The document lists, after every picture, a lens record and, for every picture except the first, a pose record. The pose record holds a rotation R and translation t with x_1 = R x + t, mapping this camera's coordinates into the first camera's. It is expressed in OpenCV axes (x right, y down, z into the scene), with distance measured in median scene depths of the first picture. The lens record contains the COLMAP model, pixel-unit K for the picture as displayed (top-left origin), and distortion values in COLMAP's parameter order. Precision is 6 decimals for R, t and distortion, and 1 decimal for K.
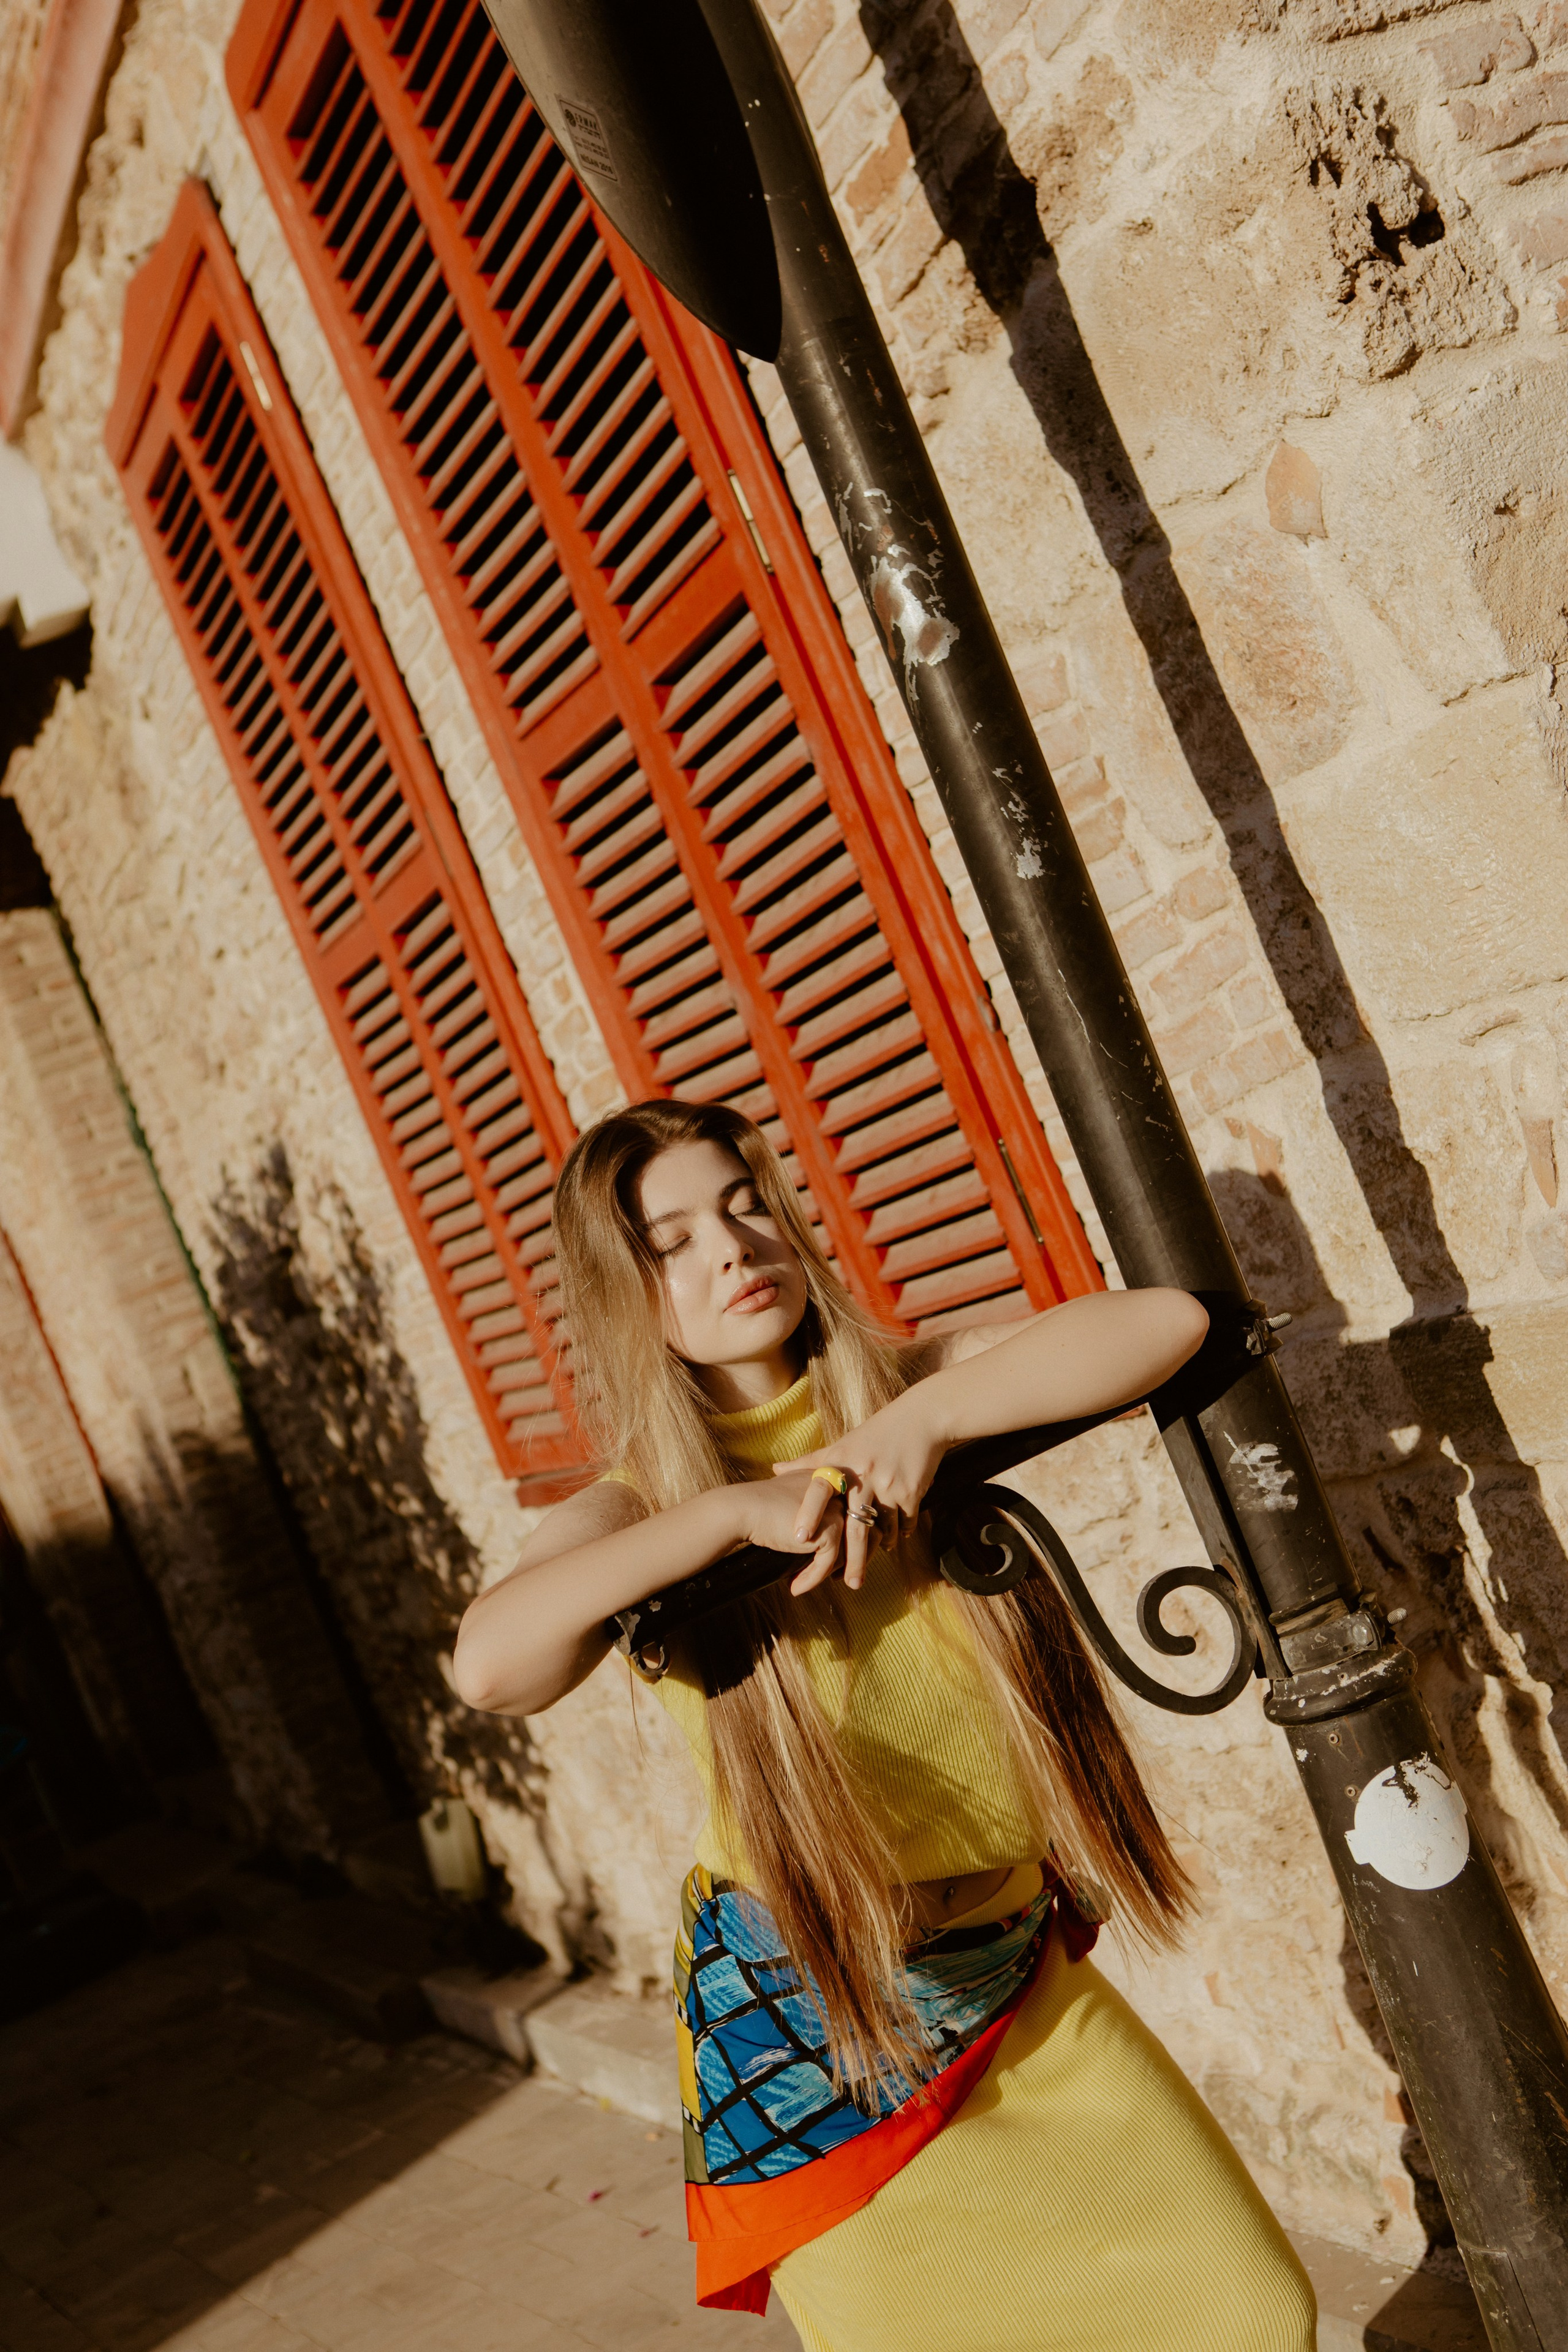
lens RADIAL K [[3082.4, 0, 774.2], [0, 3082.4, 1182.4], [0, 0, 1]] dist [-0.028656, 0.000000]
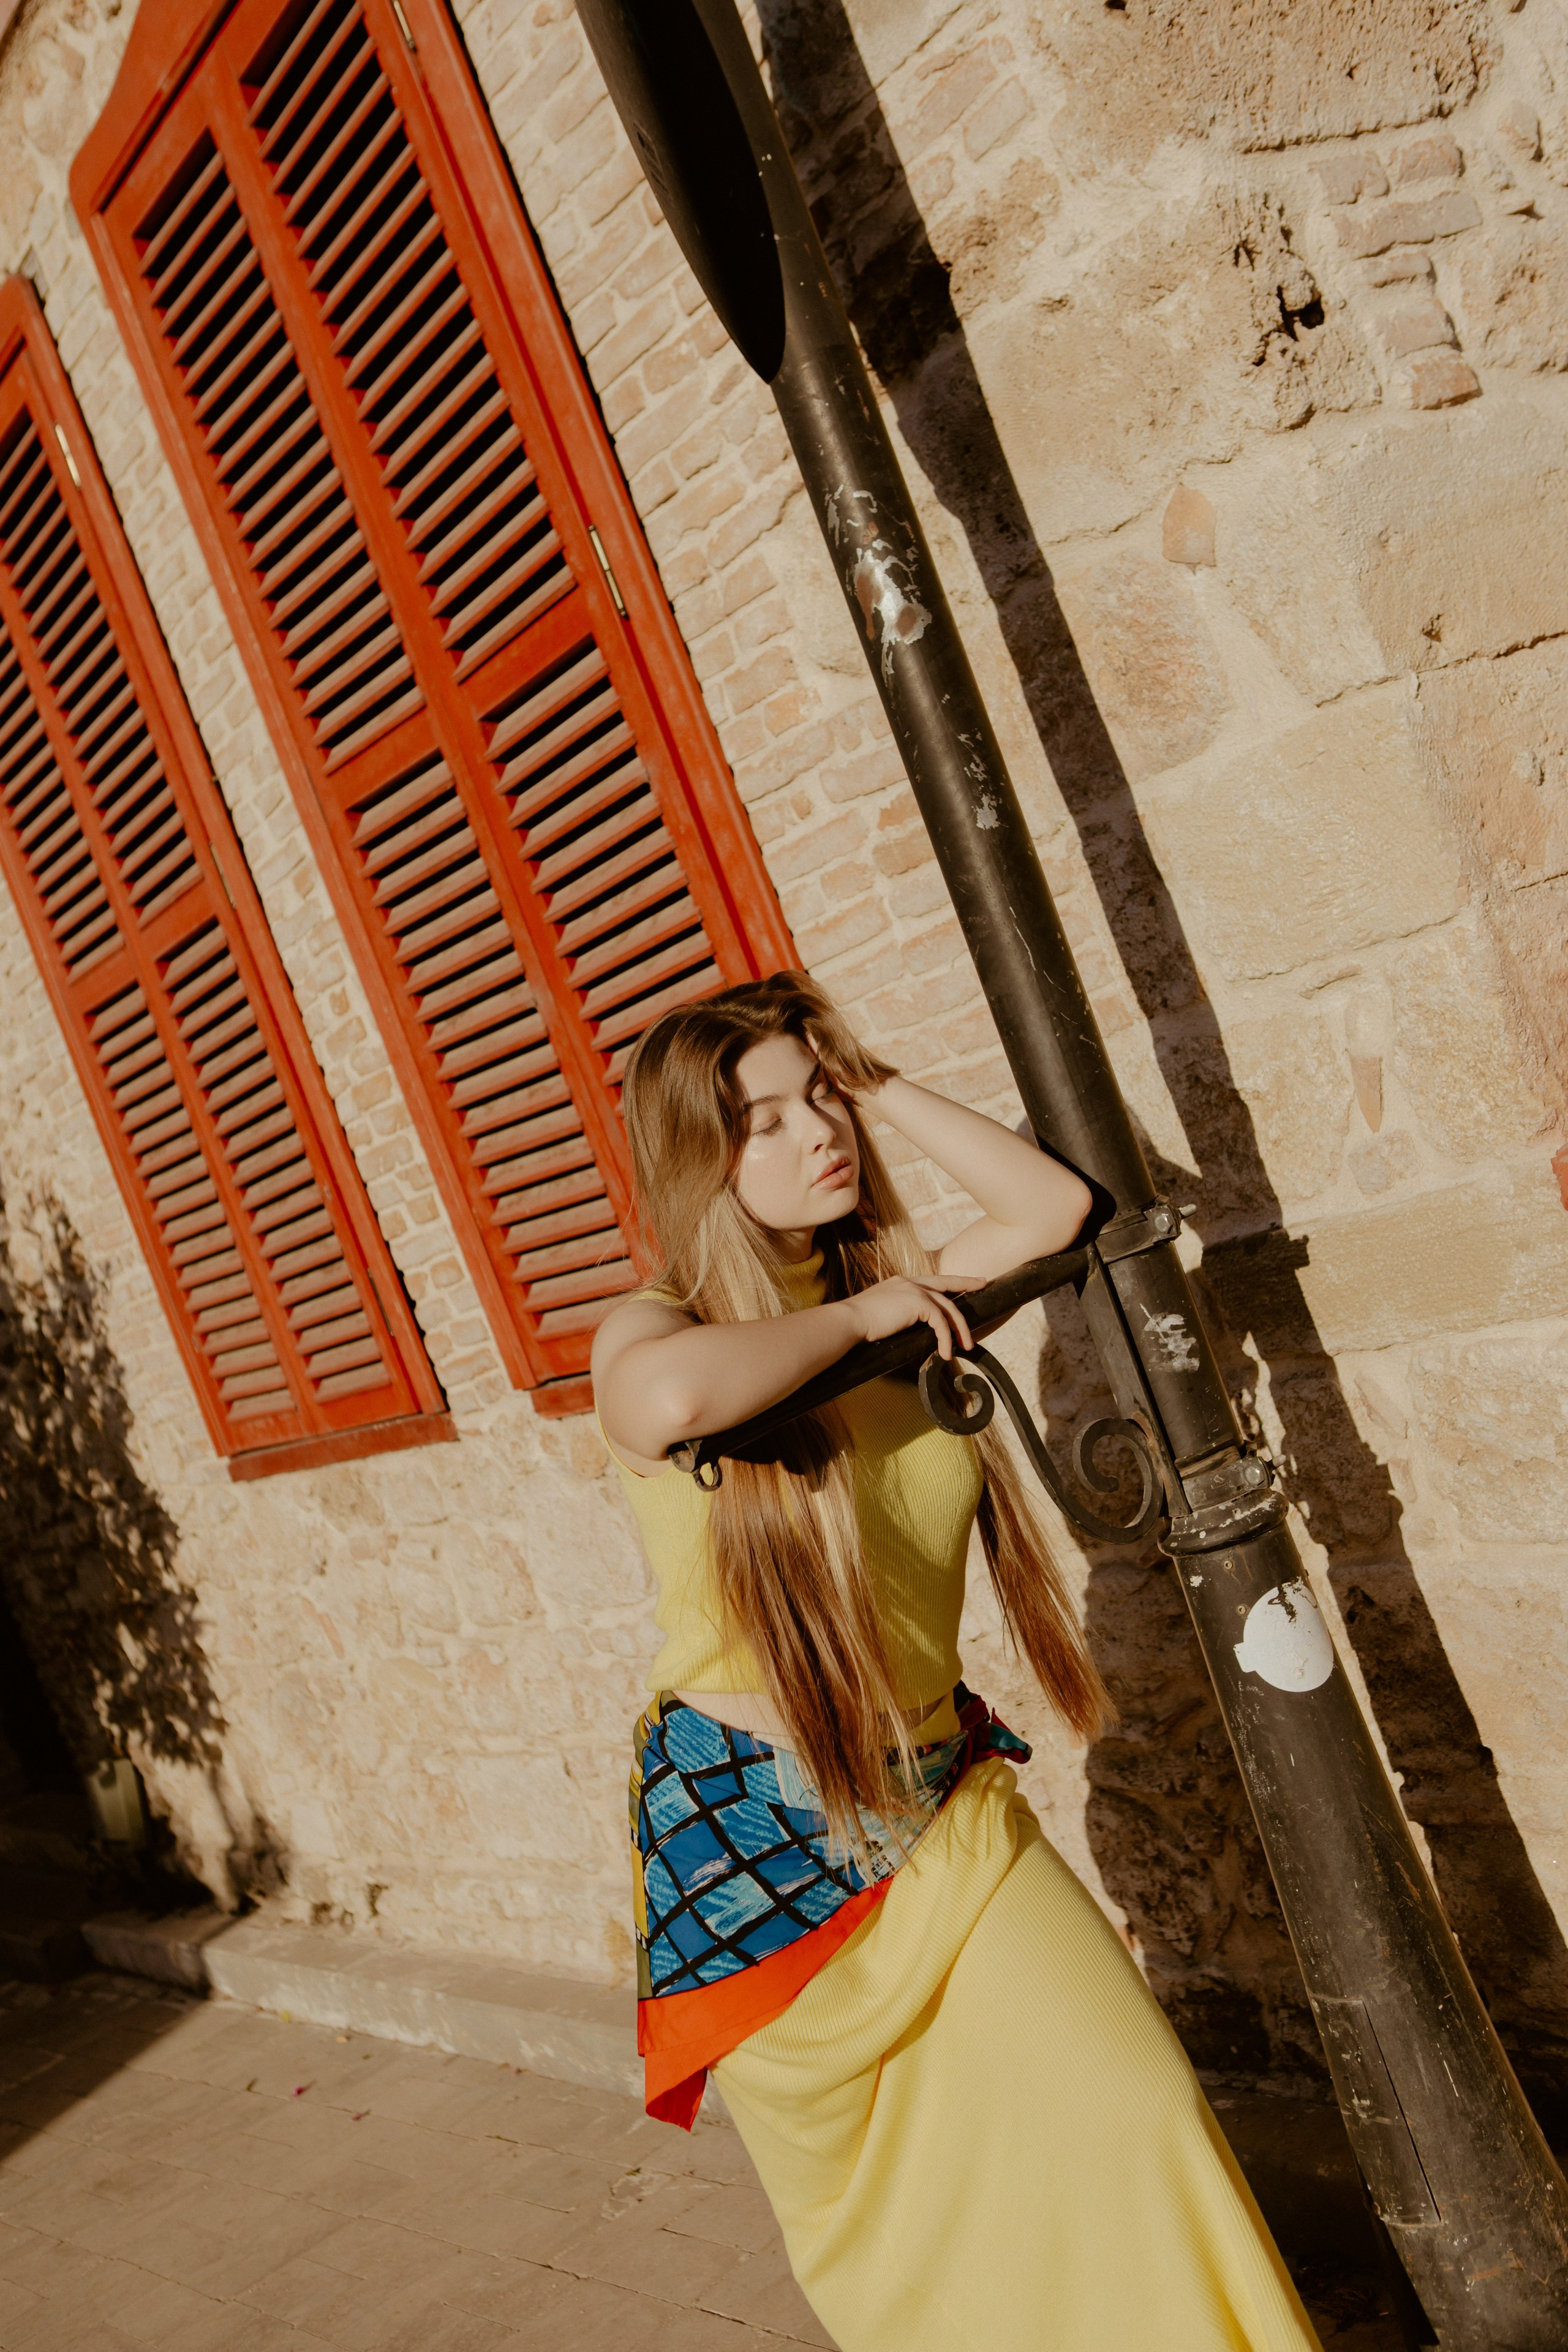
lens RADIAL K [[2592.5, 0, 798.2], [0, 2592.5, 1173.6], [0, 0, 1]] dist [-0.028670, 0.000000]
pose [[0.977867, 0.025417, 0.207676, -0.173548], [-0.016213, 0.998814, -0.045901, 0.072311], [-0.208597, 0.041518, 0.977120, 0.052611]]
